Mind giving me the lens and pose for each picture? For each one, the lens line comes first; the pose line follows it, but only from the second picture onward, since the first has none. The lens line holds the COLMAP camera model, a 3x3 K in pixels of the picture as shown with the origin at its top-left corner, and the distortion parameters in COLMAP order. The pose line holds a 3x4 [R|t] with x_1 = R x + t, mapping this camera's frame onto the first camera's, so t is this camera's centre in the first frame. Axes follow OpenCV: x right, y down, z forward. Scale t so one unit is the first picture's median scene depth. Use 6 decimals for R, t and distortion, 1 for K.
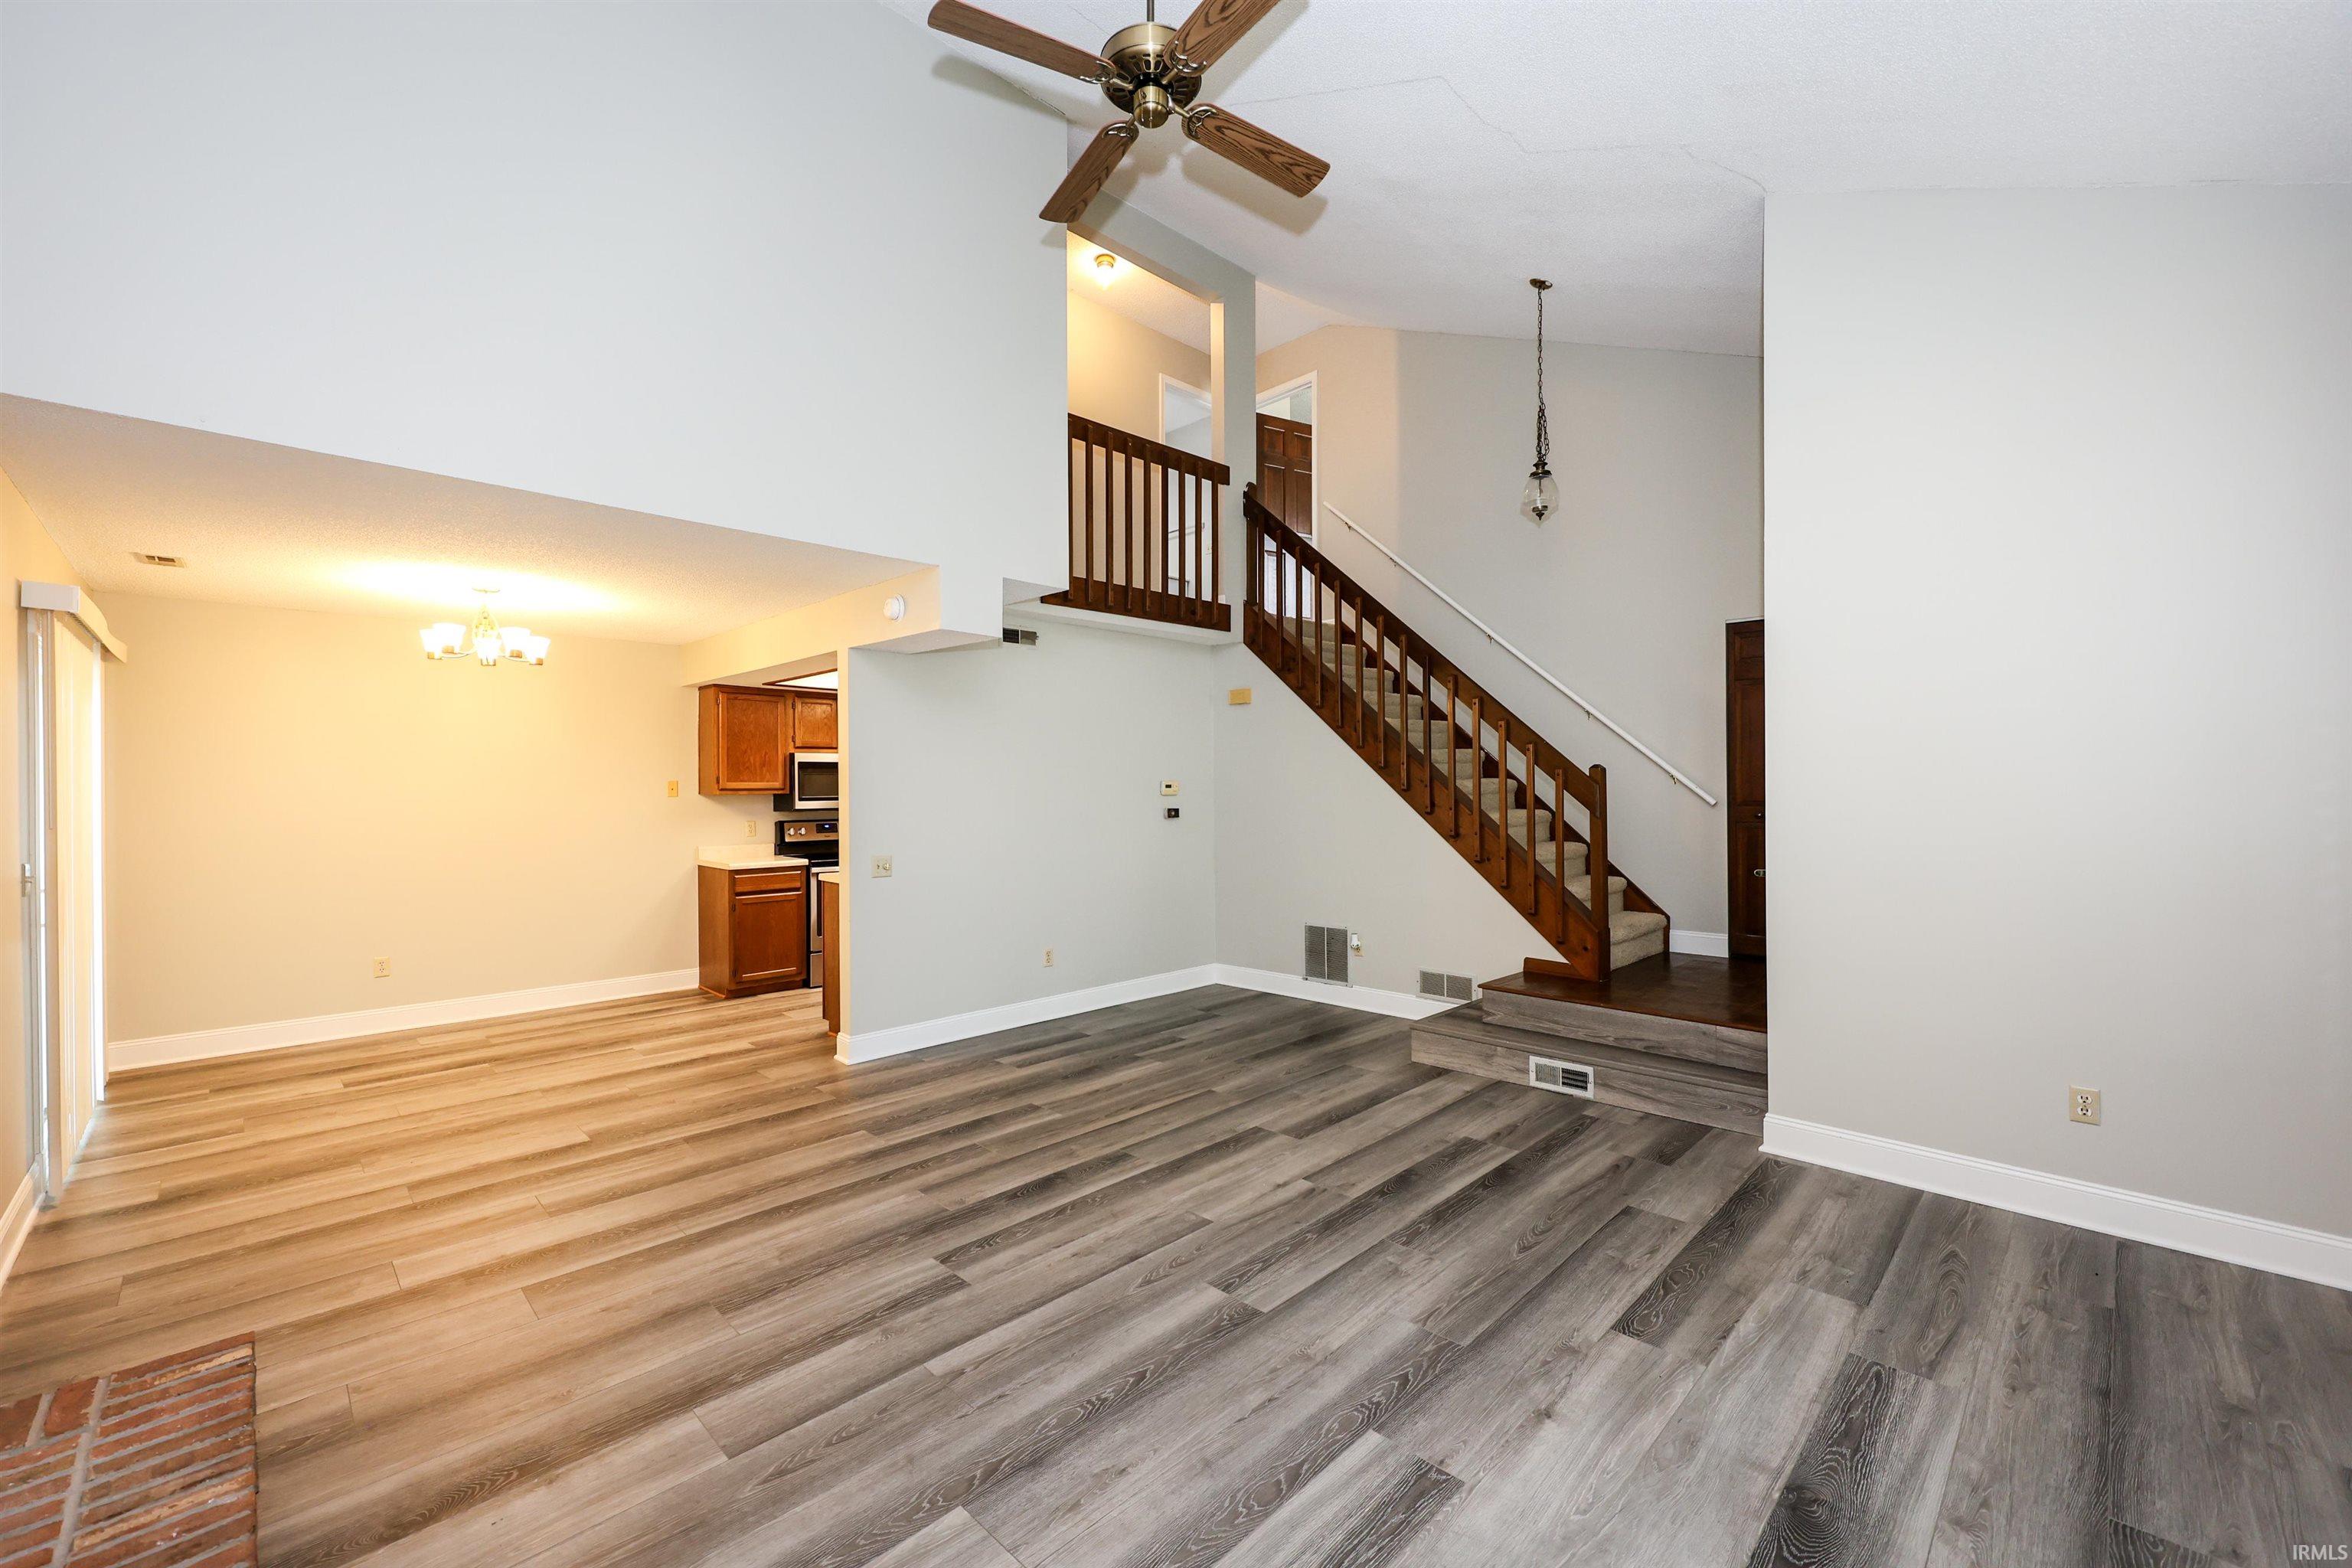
lens RADIAL K [[922.6, 0, 1176.0], [0, 922.6, 784.0], [0, 0, 1]] dist [-0.001585, 0.000012]
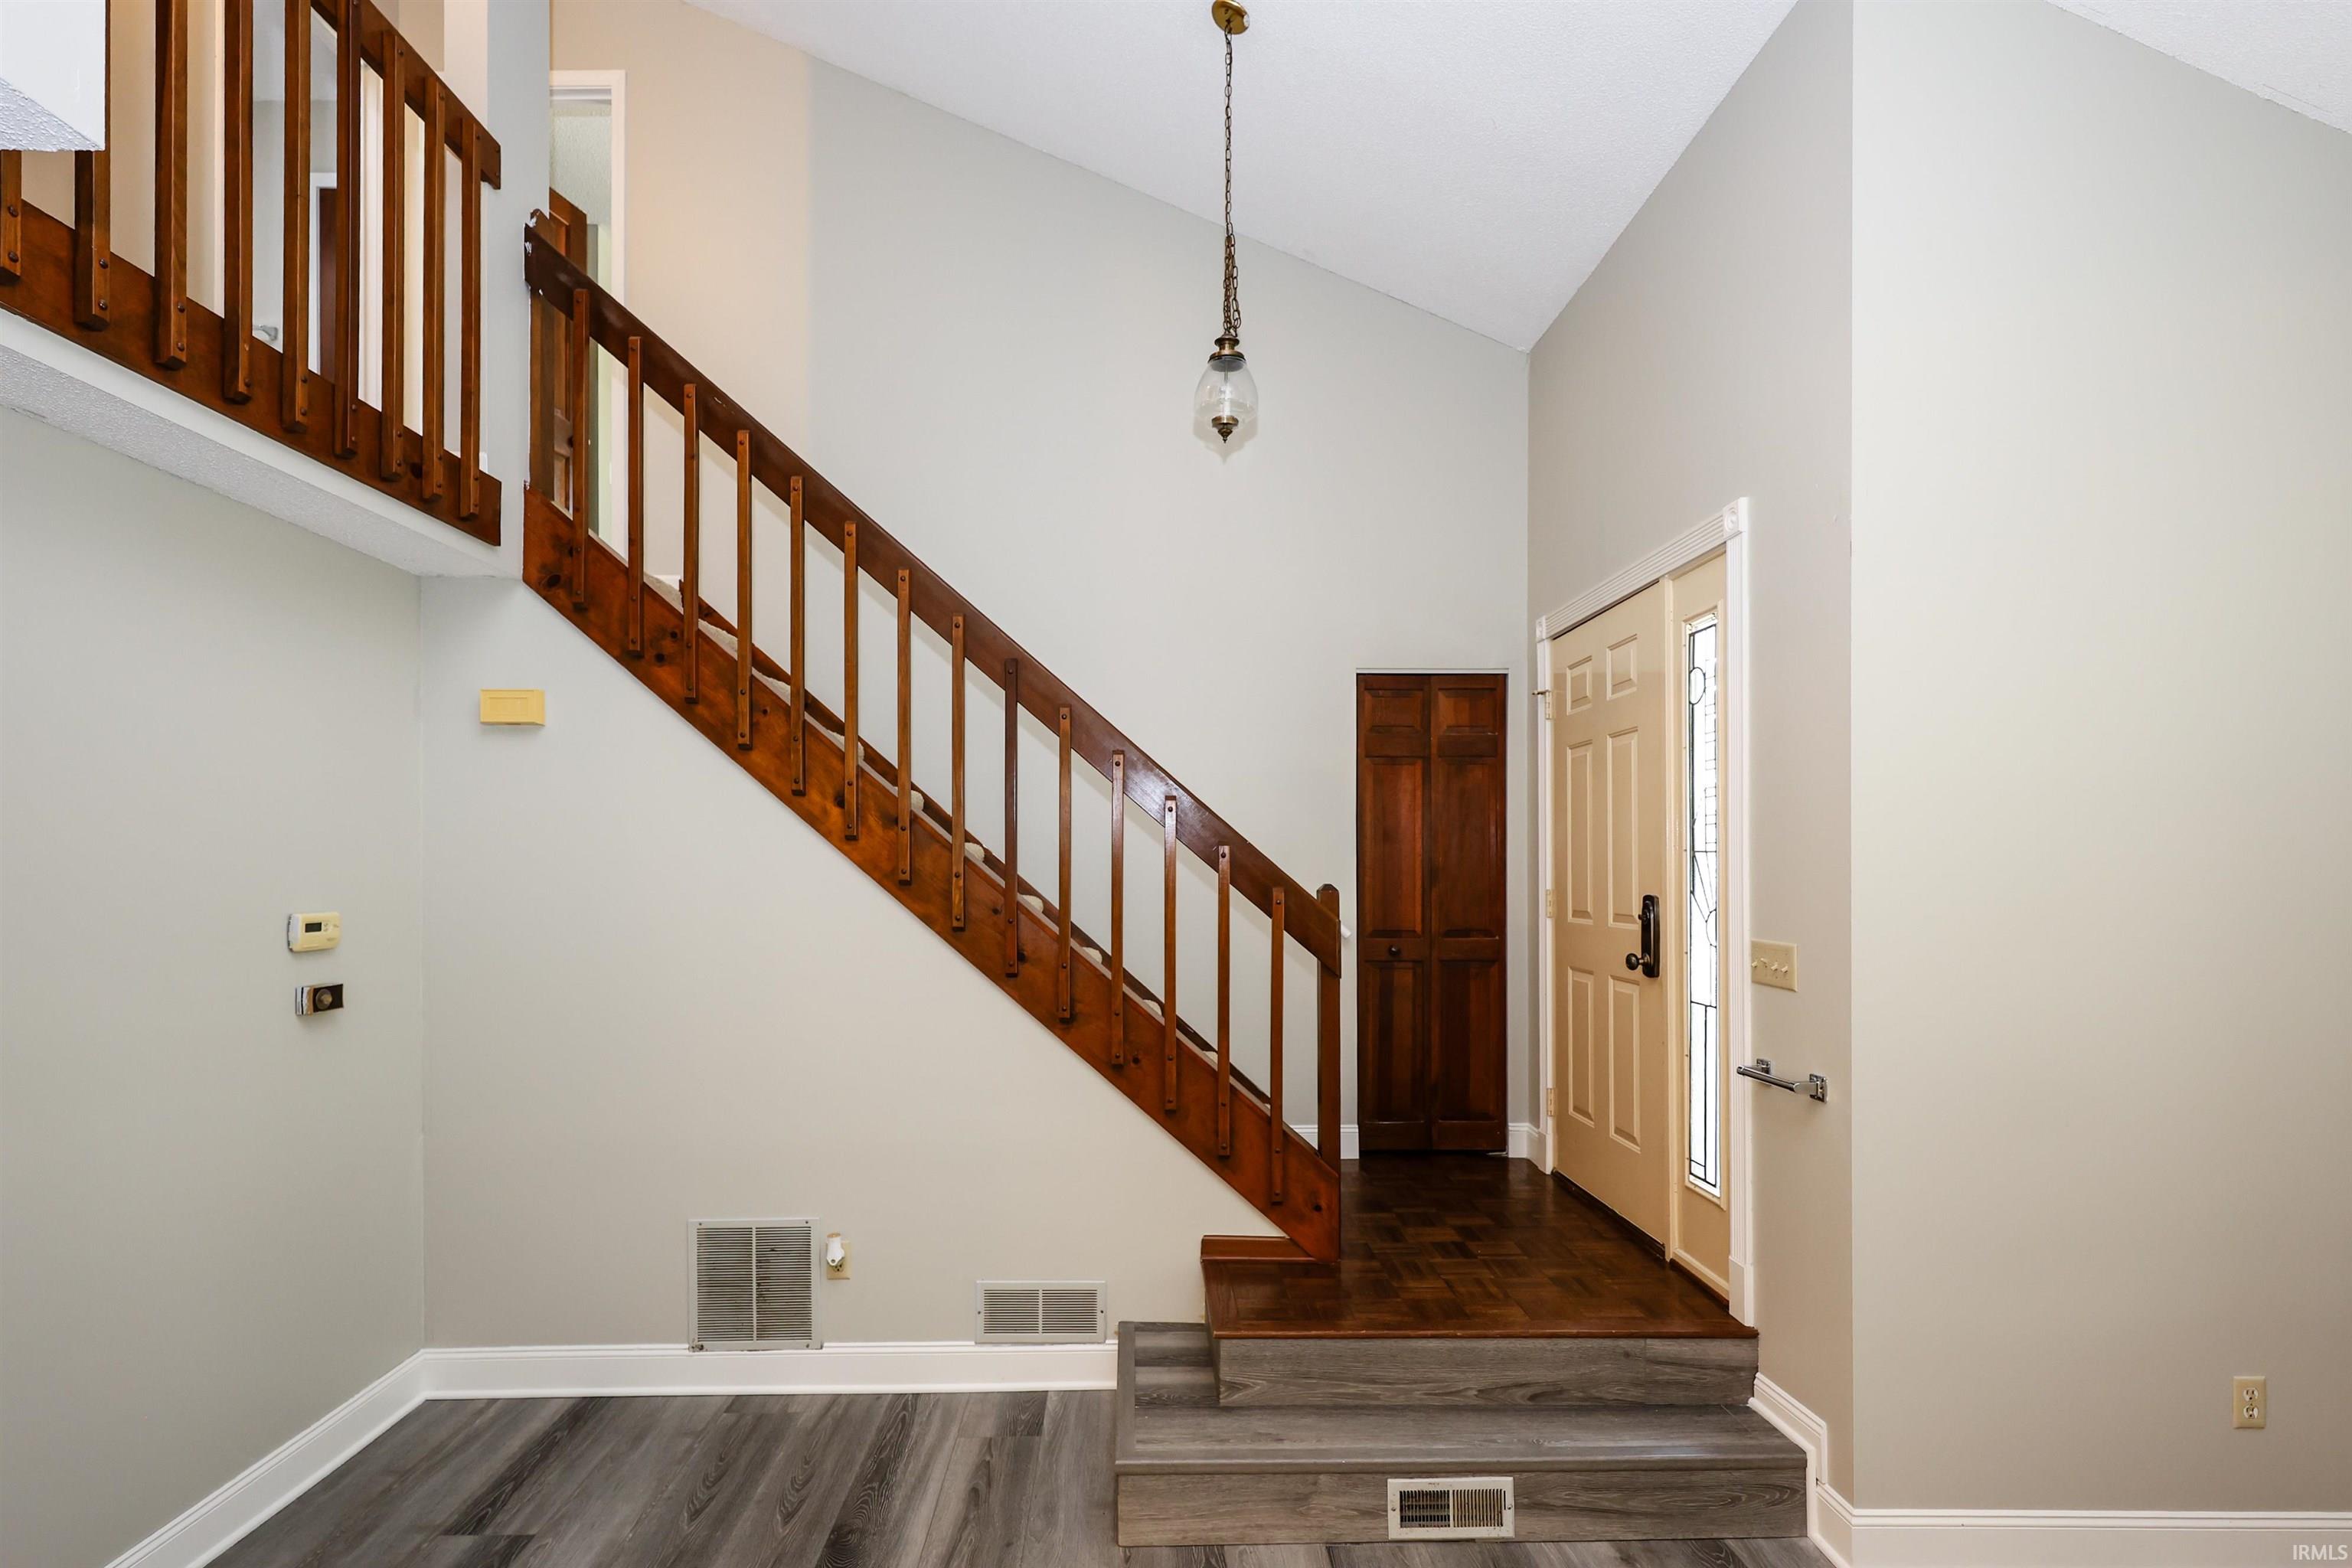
lens RADIAL K [[1116.5, 0, 1127.5], [0, 1116.5, 862.7], [0, 0, 1]] dist [-0.000167, 0.000170]
pose [[0.702543, 0.007430, 0.711602, -0.160394], [-0.005405, 0.999972, -0.005104, -0.037703], [-0.711621, -0.000260, 0.702564, 0.740106]]
